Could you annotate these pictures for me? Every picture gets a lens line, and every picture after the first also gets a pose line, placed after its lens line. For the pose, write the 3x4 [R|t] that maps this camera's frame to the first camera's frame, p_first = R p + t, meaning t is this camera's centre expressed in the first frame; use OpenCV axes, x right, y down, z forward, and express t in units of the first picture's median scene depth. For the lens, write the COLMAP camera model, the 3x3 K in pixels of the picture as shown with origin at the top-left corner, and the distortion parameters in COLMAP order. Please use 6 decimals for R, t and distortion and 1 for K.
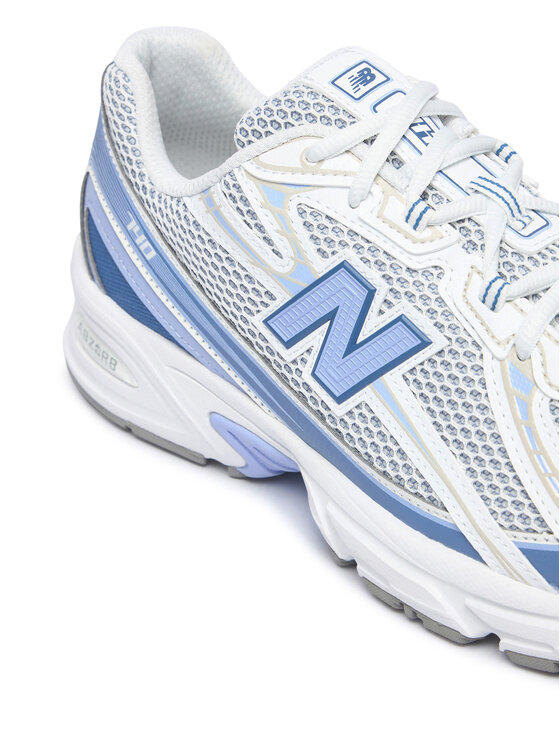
lens RADIAL K [[2101.9, 0, 281.7], [0, 2101.9, 372.5], [0, 0, 1]] dist [-0.158642, 0.000000]
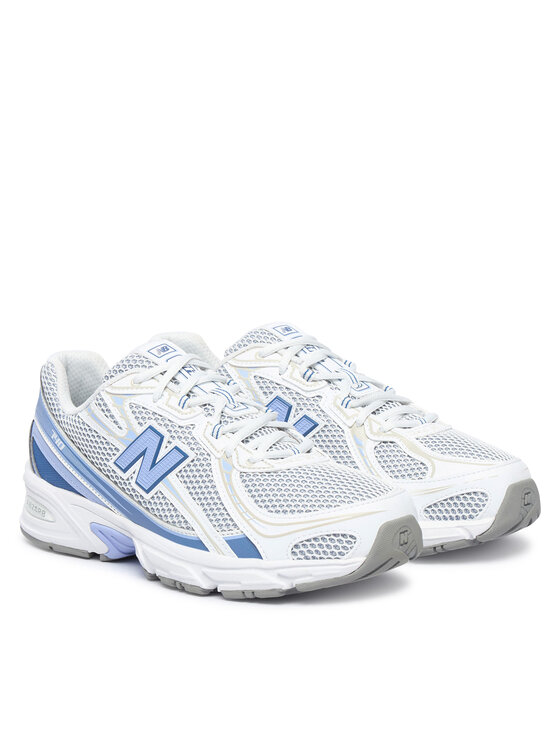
lens RADIAL K [[1690.7, 0, 278.9], [0, 1690.7, 373.1], [0, 0, 1]] dist [-0.101239, 0.000000]
pose [[0.999494, -0.004588, 0.031478, 0.104200], [0.013332, 0.958860, -0.283565, 0.372757], [-0.028883, 0.283841, 0.958436, -0.633299]]
